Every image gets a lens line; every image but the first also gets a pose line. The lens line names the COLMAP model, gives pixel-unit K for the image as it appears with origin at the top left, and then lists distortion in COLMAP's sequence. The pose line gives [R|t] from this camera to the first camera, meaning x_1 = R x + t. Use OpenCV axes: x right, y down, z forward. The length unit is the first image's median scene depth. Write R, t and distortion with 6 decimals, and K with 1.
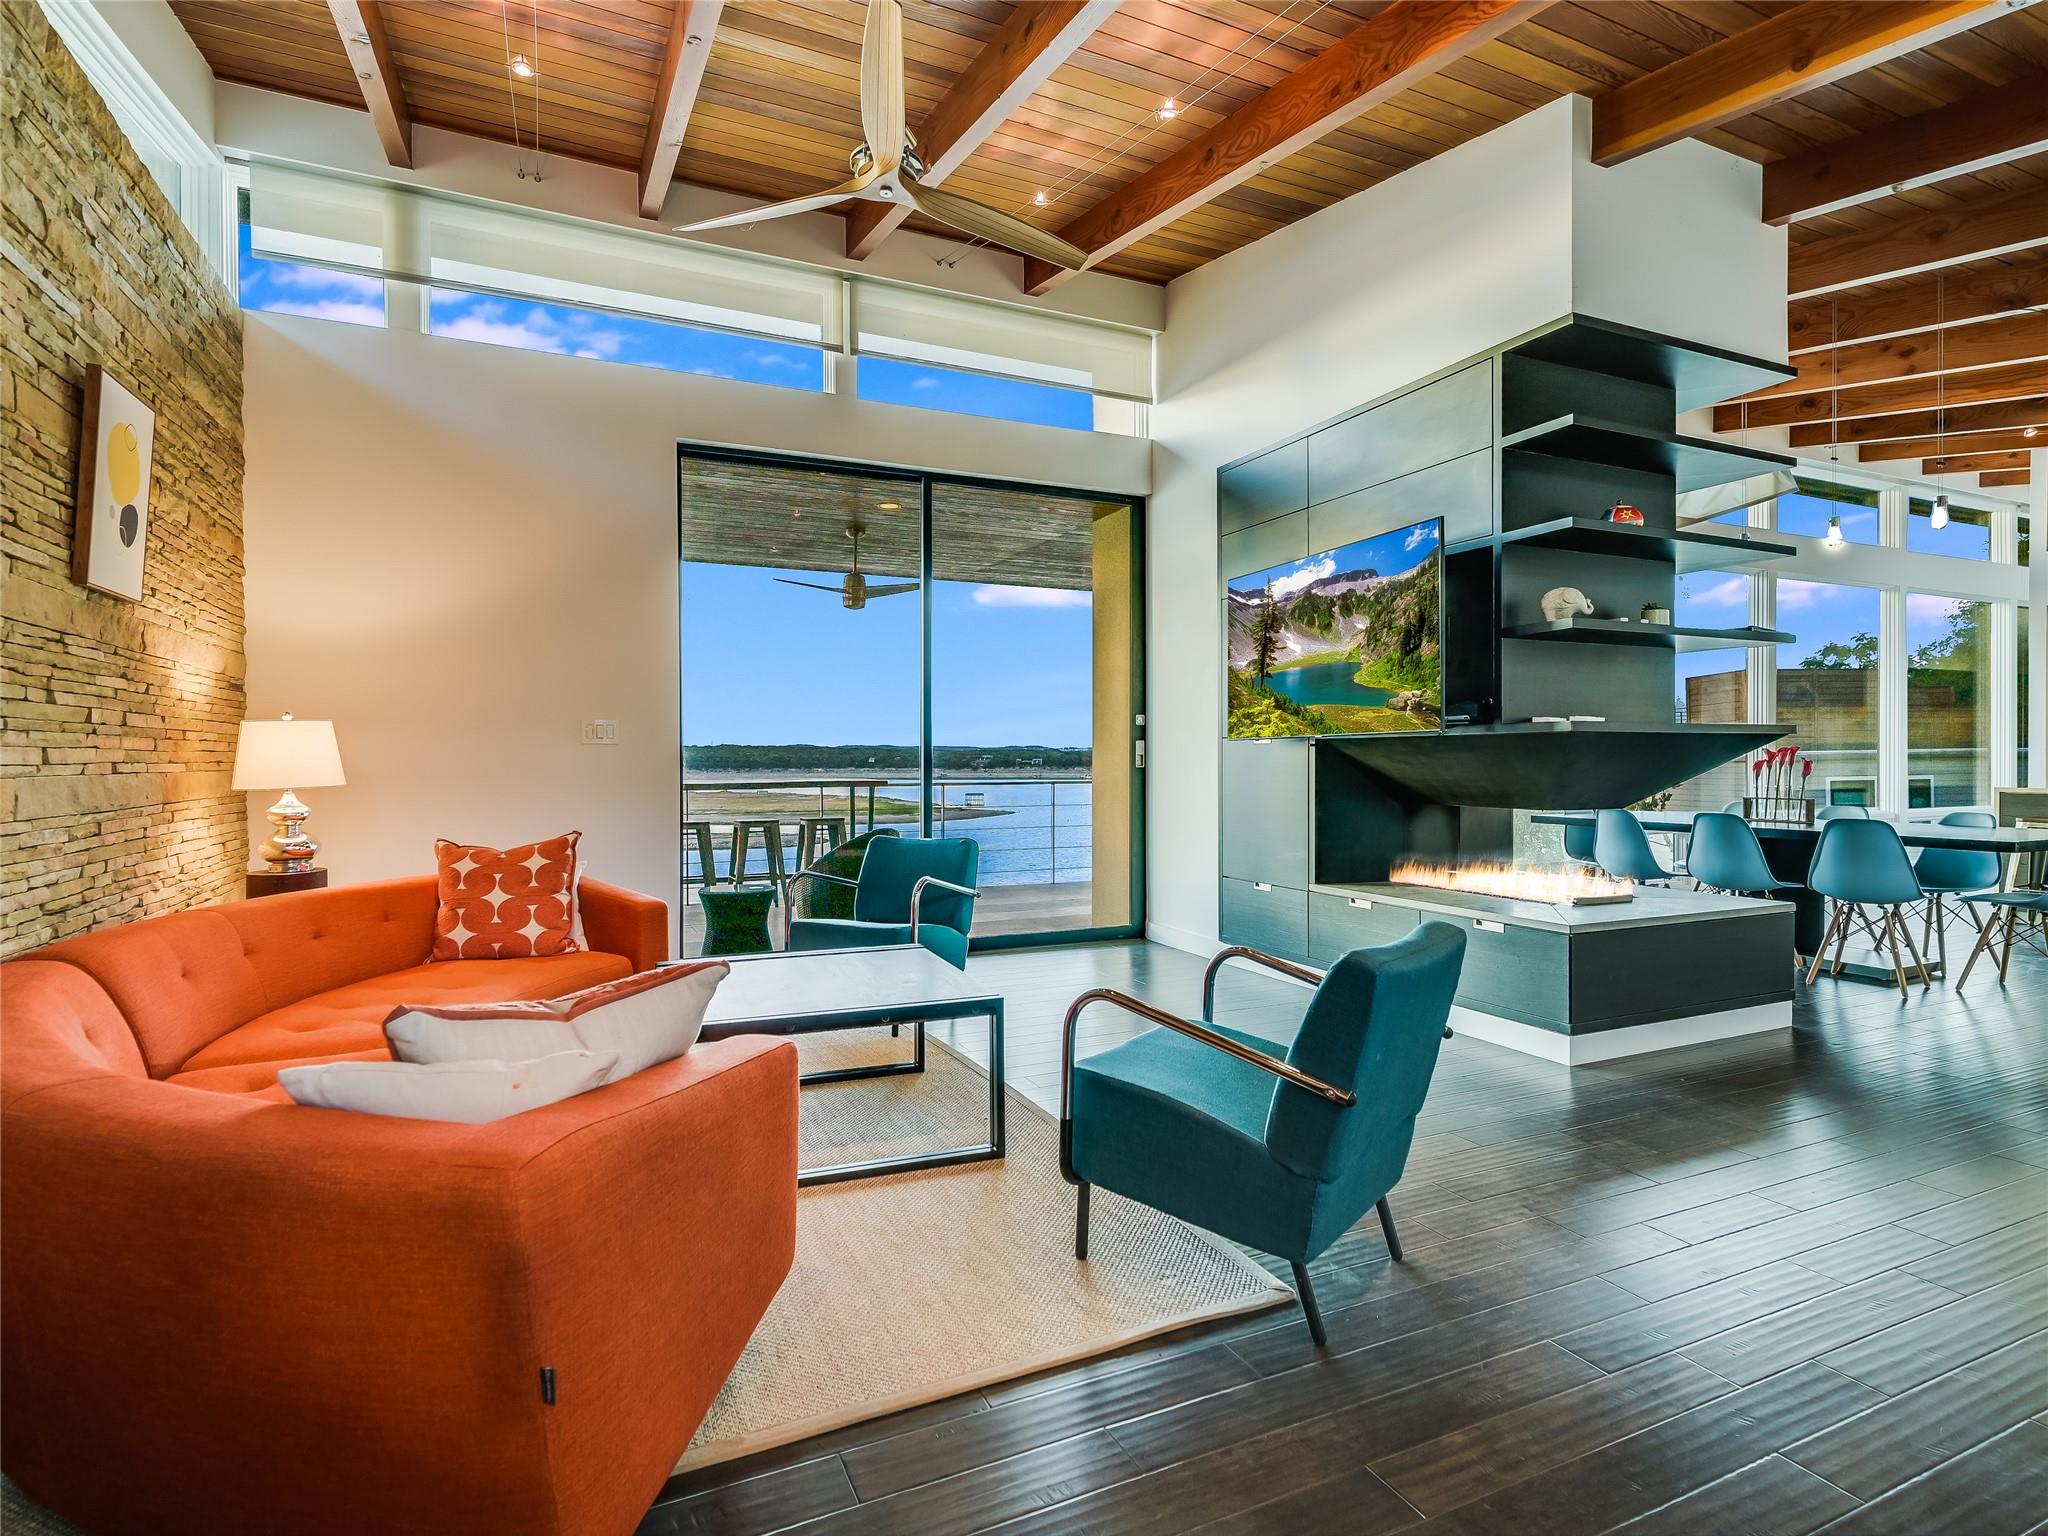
lens RADIAL K [[1044.8, 0, 1023.9], [0, 1044.8, 764.0], [0, 0, 1]] dist [0.005454, 0.002387]
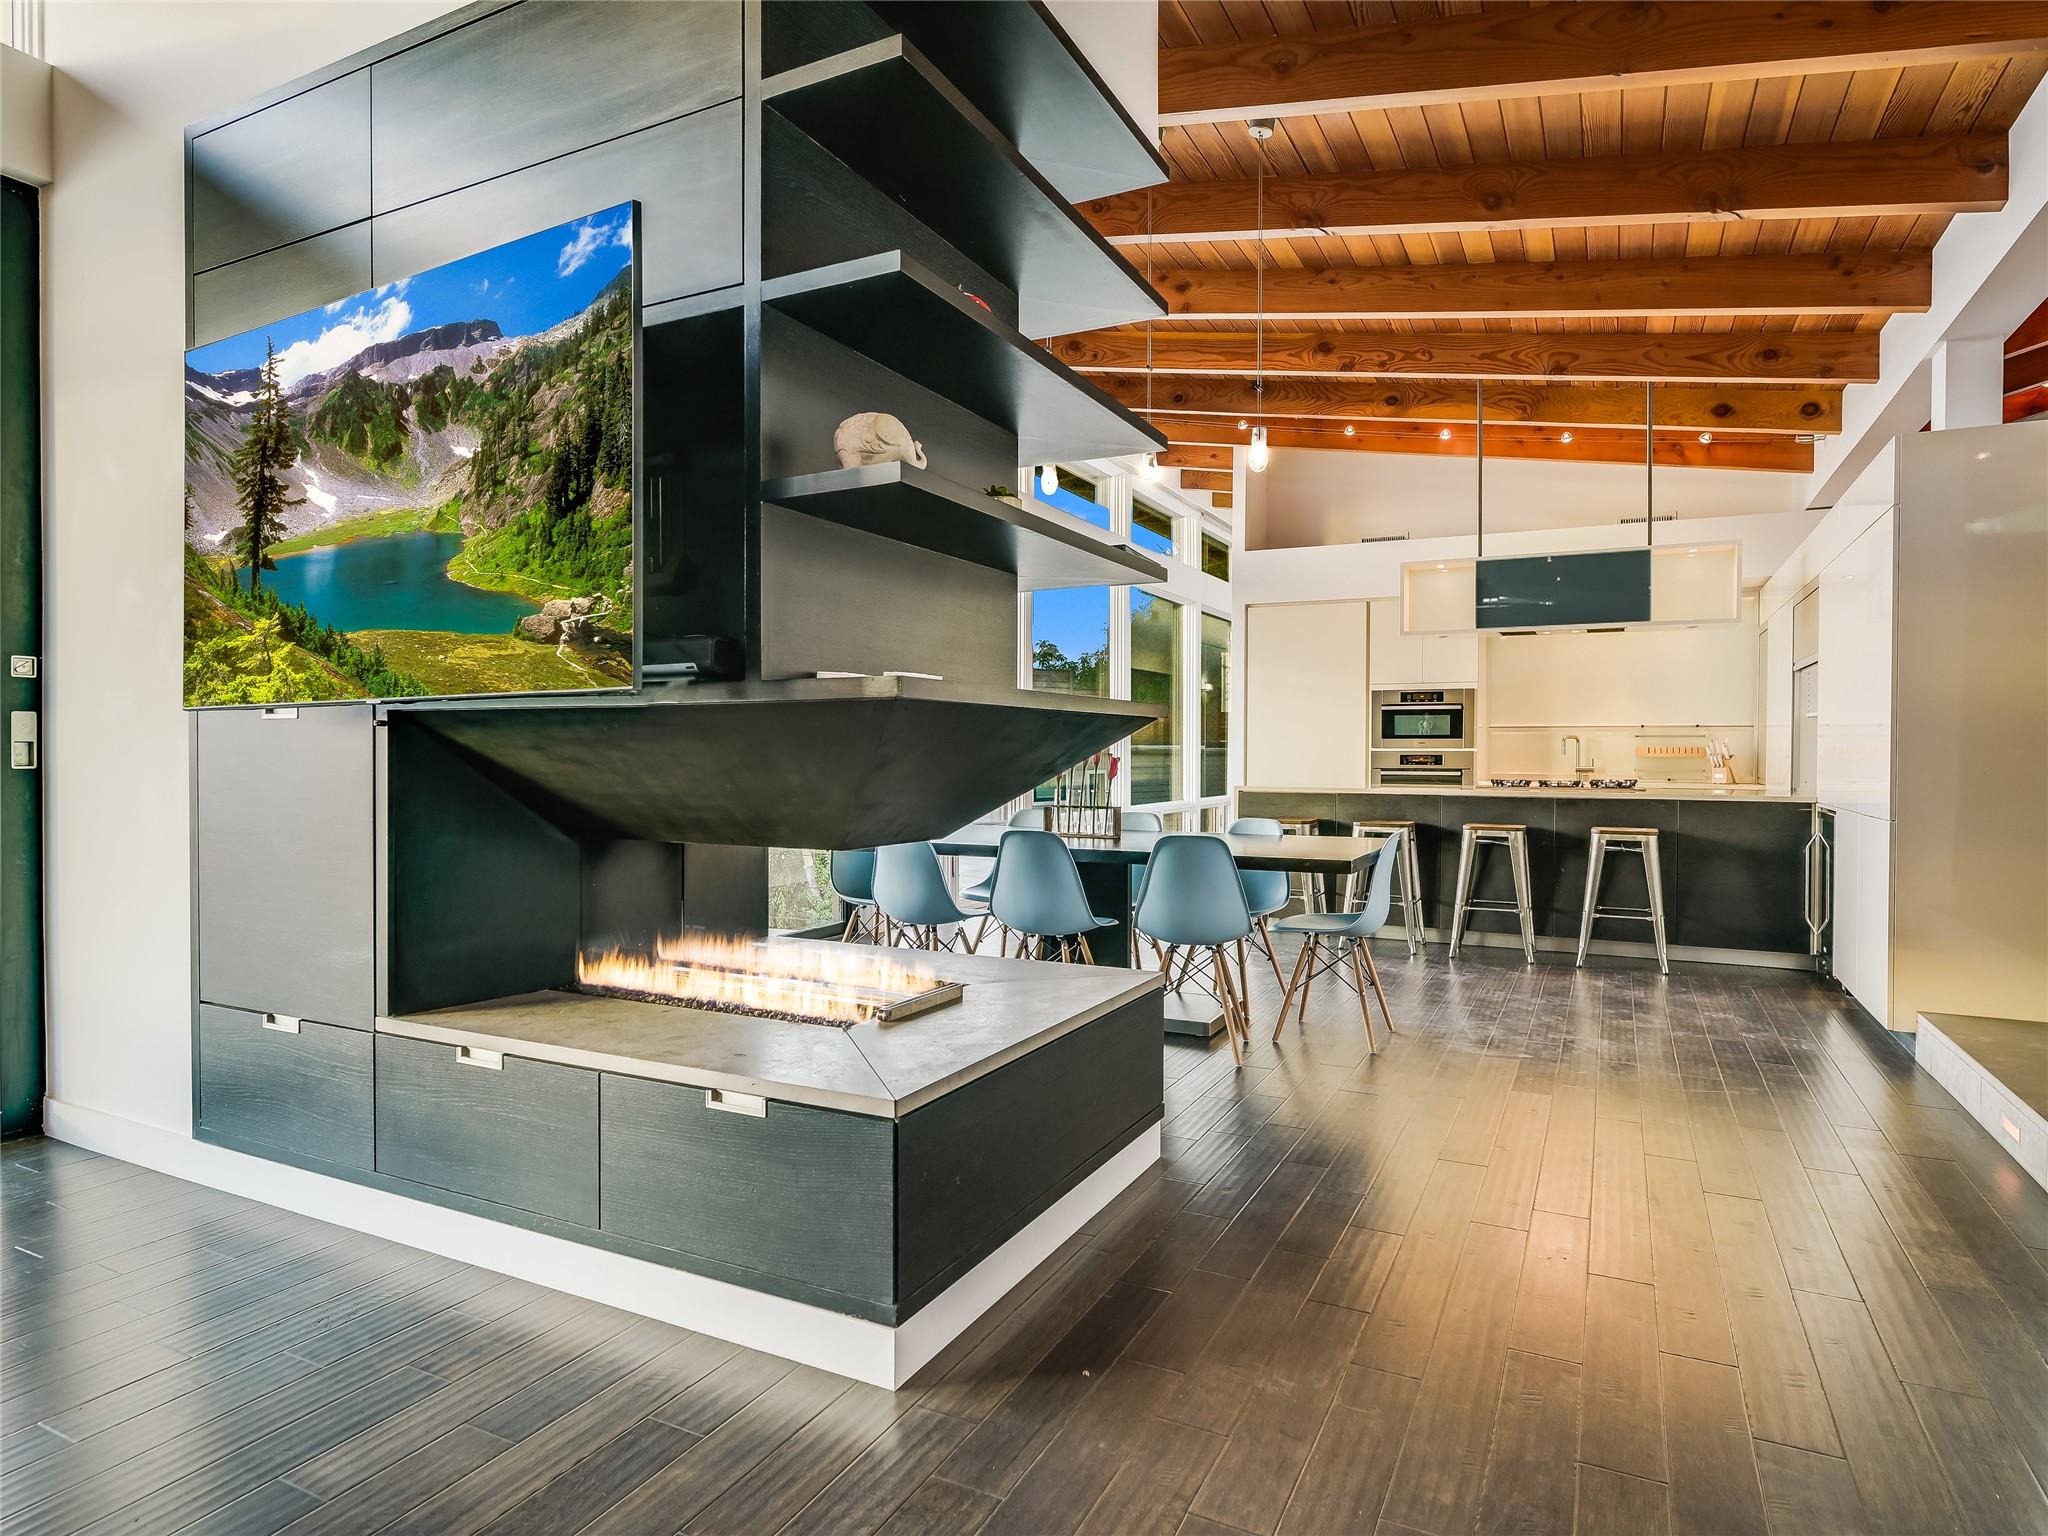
lens RADIAL K [[1166.7, 0, 1023.7], [0, 1166.7, 762.0], [0, 0, 1]] dist [-0.021259, -0.000192]
pose [[0.783159, -0.000254, 0.621821, 0.193135], [-0.001413, 0.999997, 0.002187, -0.002590], [-0.621820, -0.002591, 0.783156, 0.447109]]
